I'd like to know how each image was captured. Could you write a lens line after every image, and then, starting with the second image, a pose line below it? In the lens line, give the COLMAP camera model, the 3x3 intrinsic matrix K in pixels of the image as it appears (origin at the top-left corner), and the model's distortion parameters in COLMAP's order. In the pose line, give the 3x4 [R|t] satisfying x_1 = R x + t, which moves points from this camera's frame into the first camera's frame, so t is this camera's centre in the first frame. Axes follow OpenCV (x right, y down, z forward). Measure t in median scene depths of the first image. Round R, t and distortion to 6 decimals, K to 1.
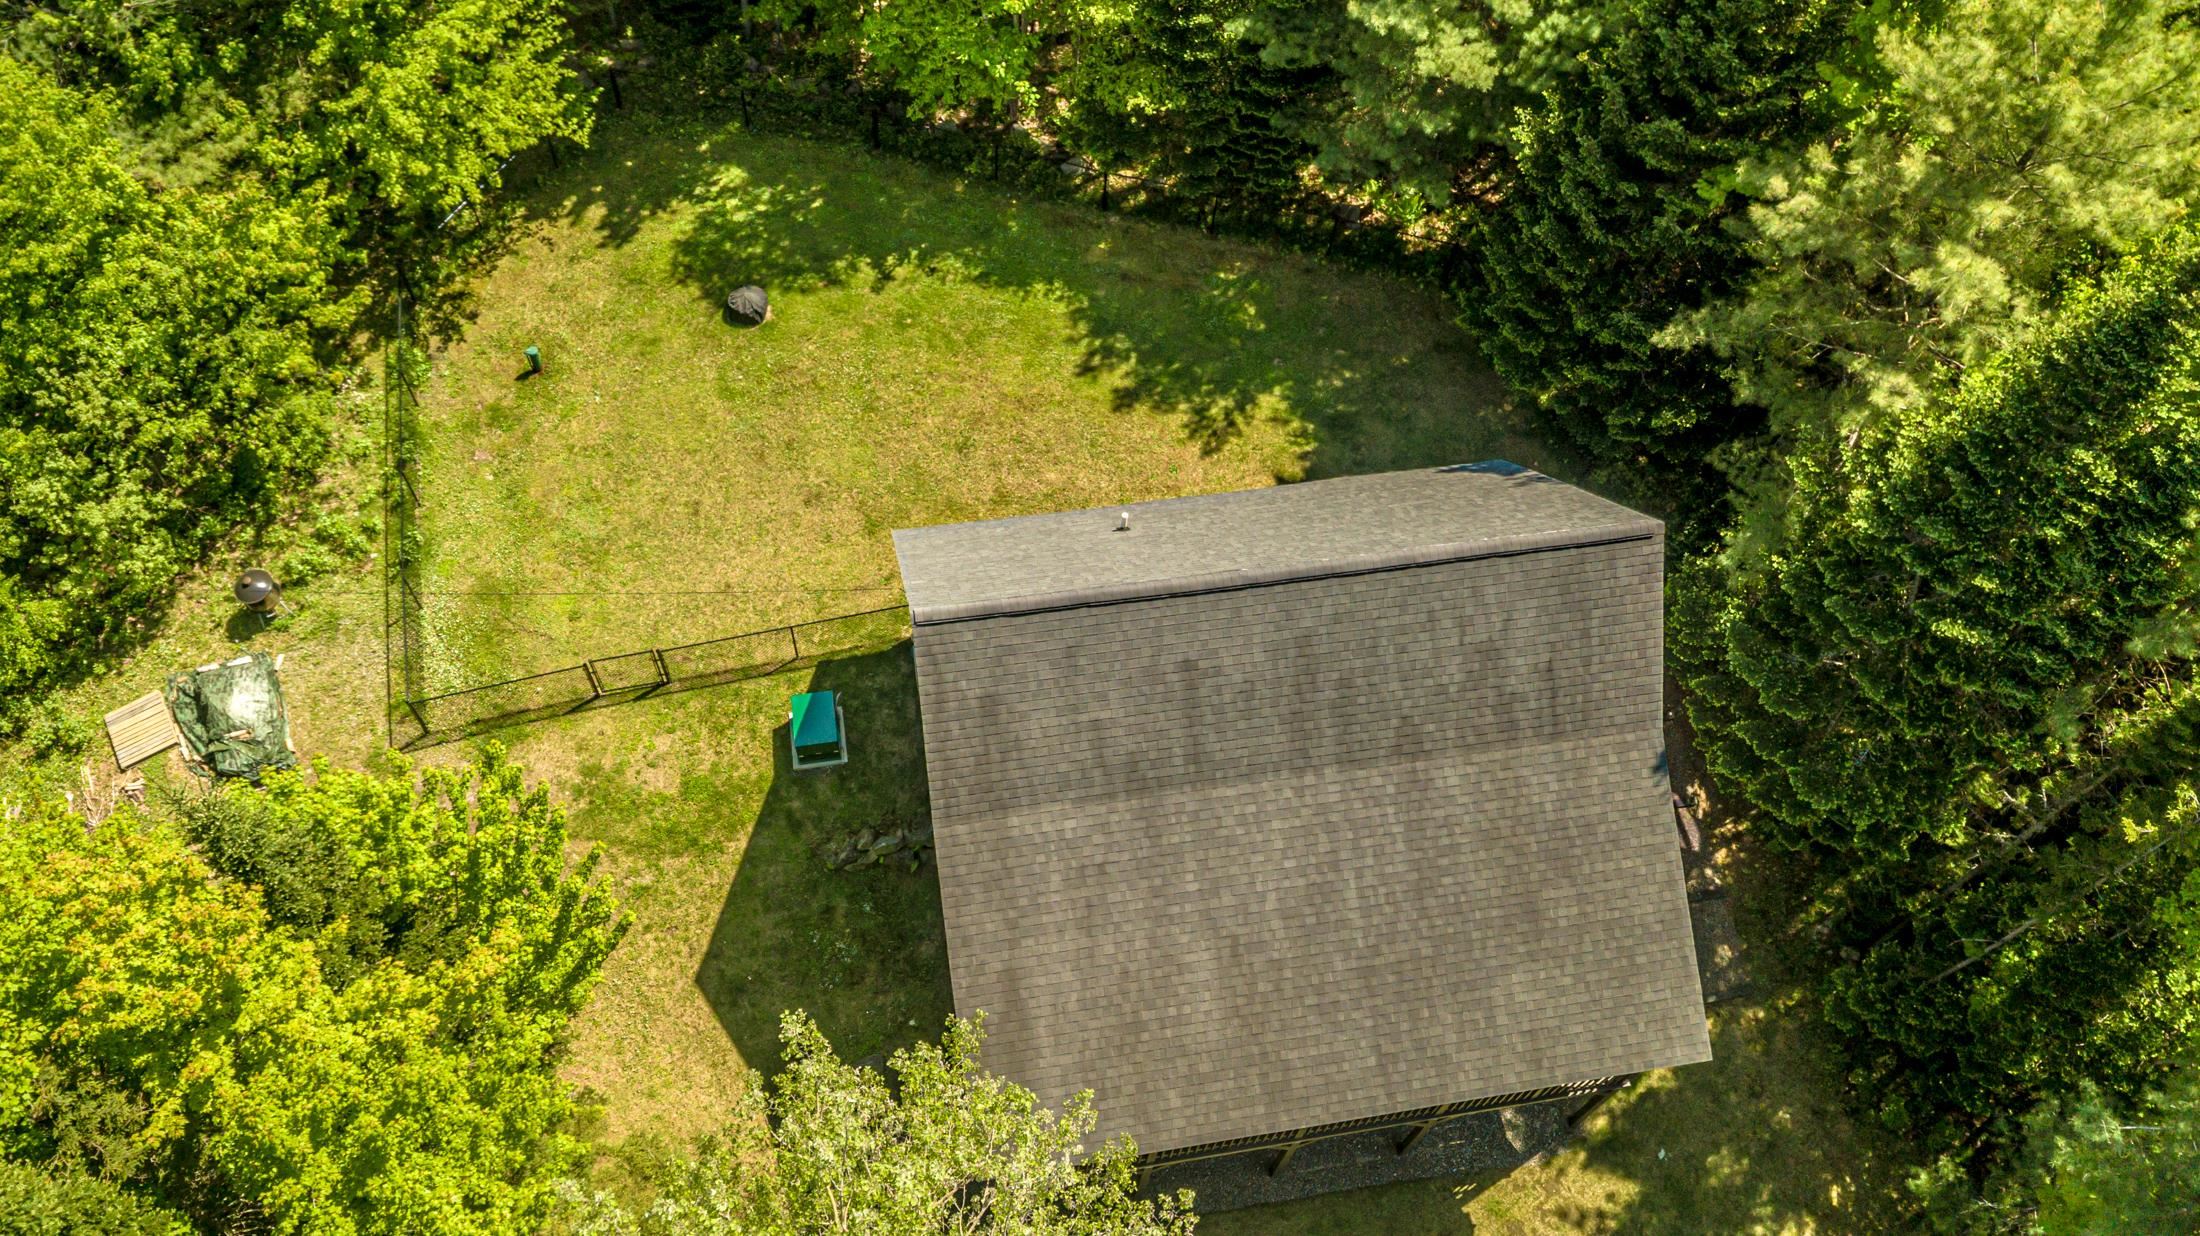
lens RADIAL K [[1625.8, 0, 1100.9], [0, 1625.8, 614.6], [0, 0, 1]] dist [0.006066, 0.000587]
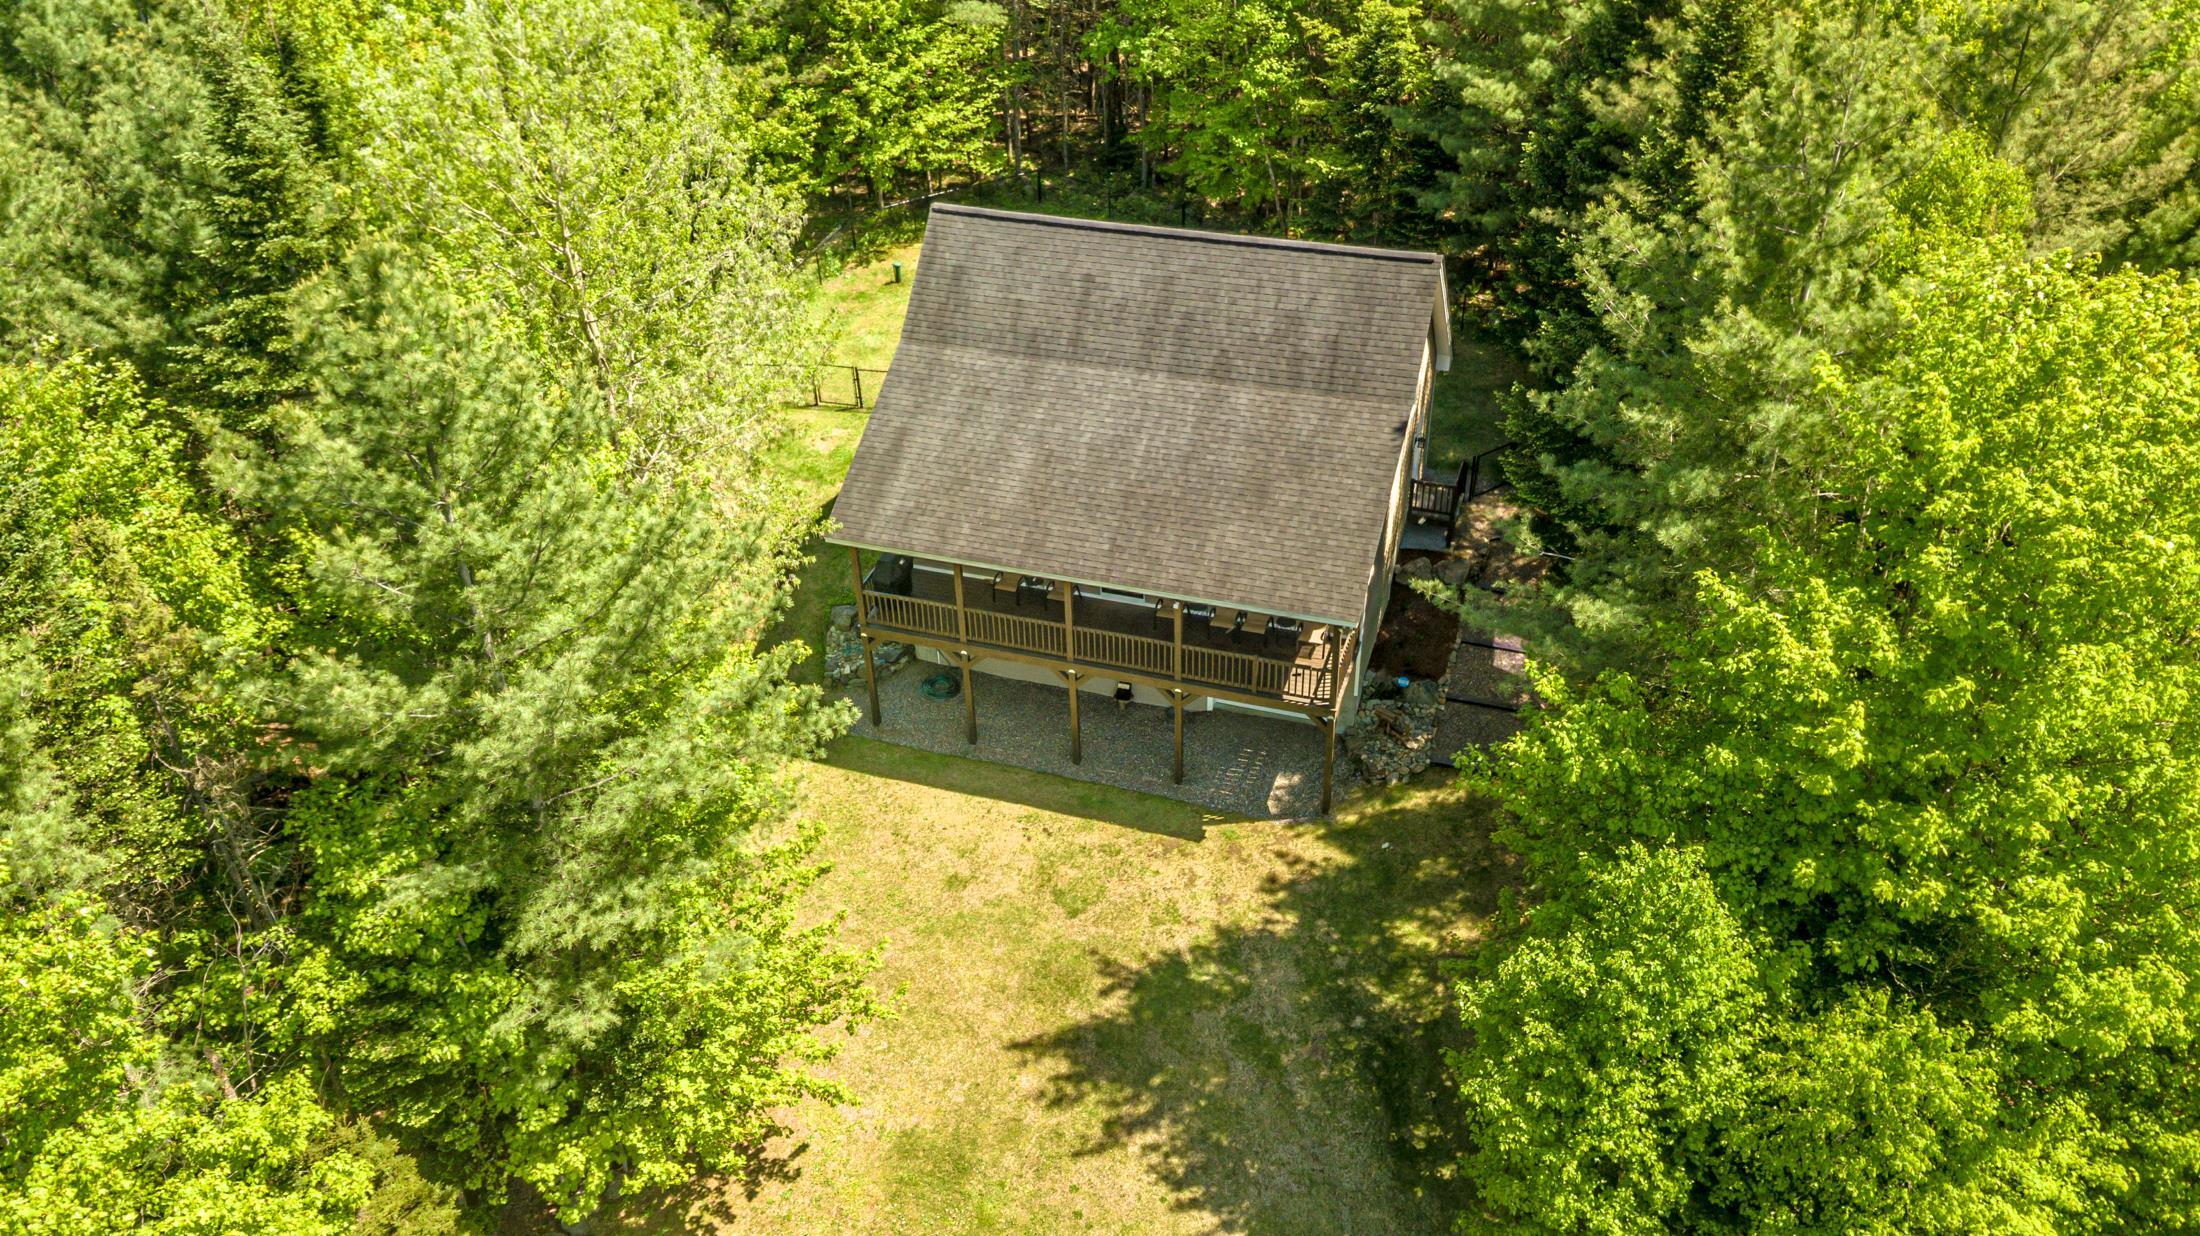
lens RADIAL K [[1625.8, 0, 1098.8], [0, 1625.8, 615.5], [0, 0, 1]] dist [0.006066, 0.000587]
pose [[0.882716, 0.221708, -0.414317, 0.710200], [-0.361963, 0.883064, -0.298632, 0.707614], [0.299659, 0.413574, 0.859745, -0.129481]]
